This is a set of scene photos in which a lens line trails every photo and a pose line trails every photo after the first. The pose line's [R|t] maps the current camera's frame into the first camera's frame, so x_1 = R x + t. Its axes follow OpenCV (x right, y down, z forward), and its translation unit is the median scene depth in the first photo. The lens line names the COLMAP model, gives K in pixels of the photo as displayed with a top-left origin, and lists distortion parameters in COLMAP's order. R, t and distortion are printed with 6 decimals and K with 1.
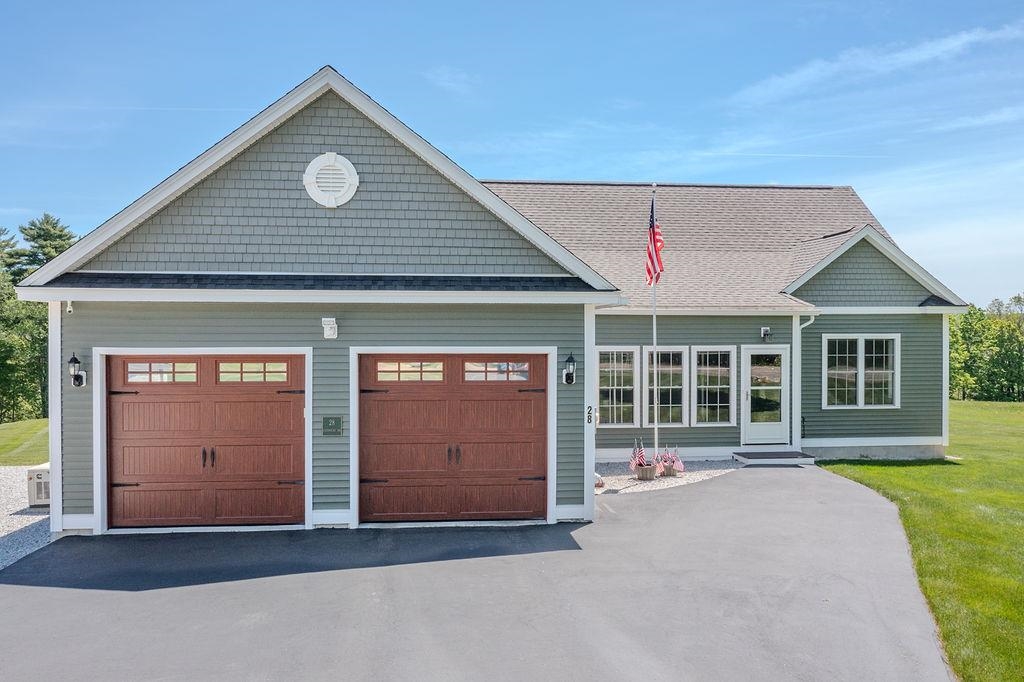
lens RADIAL K [[817.8, 0, 514.6], [0, 817.8, 337.3], [0, 0, 1]] dist [-0.003568, 0.002997]
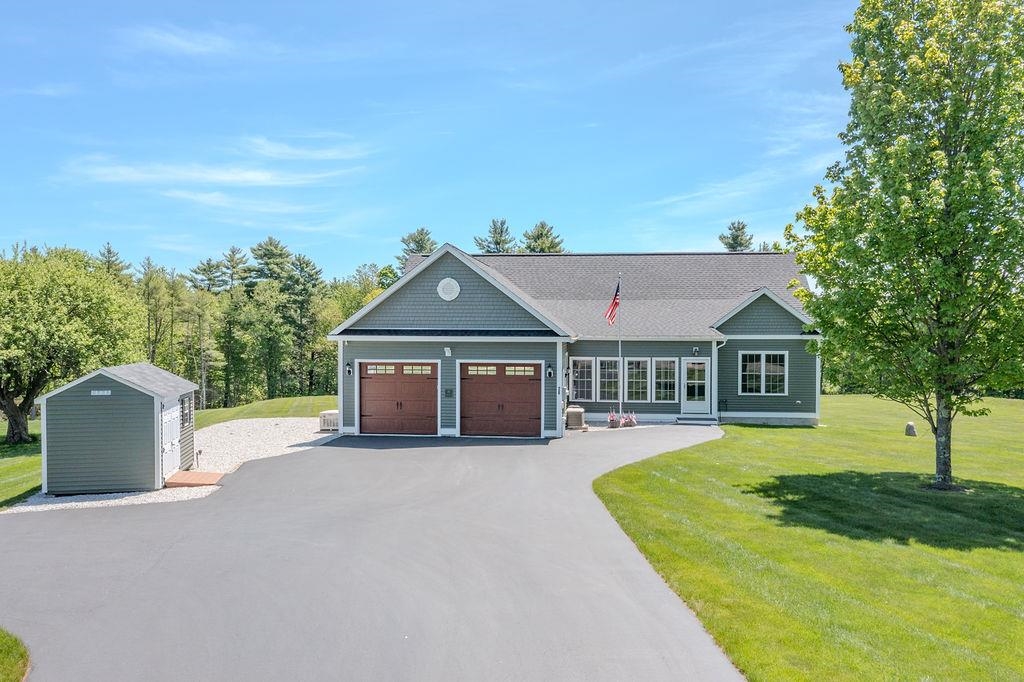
lens RADIAL K [[817.8, 0, 510.4], [0, 817.8, 343.4], [0, 0, 1]] dist [-0.003568, 0.002997]
pose [[0.976901, 0.005912, -0.213610, 0.400451], [-0.003184, 0.999909, 0.013111, -0.058777], [0.213668, -0.012128, 0.976831, -1.117267]]
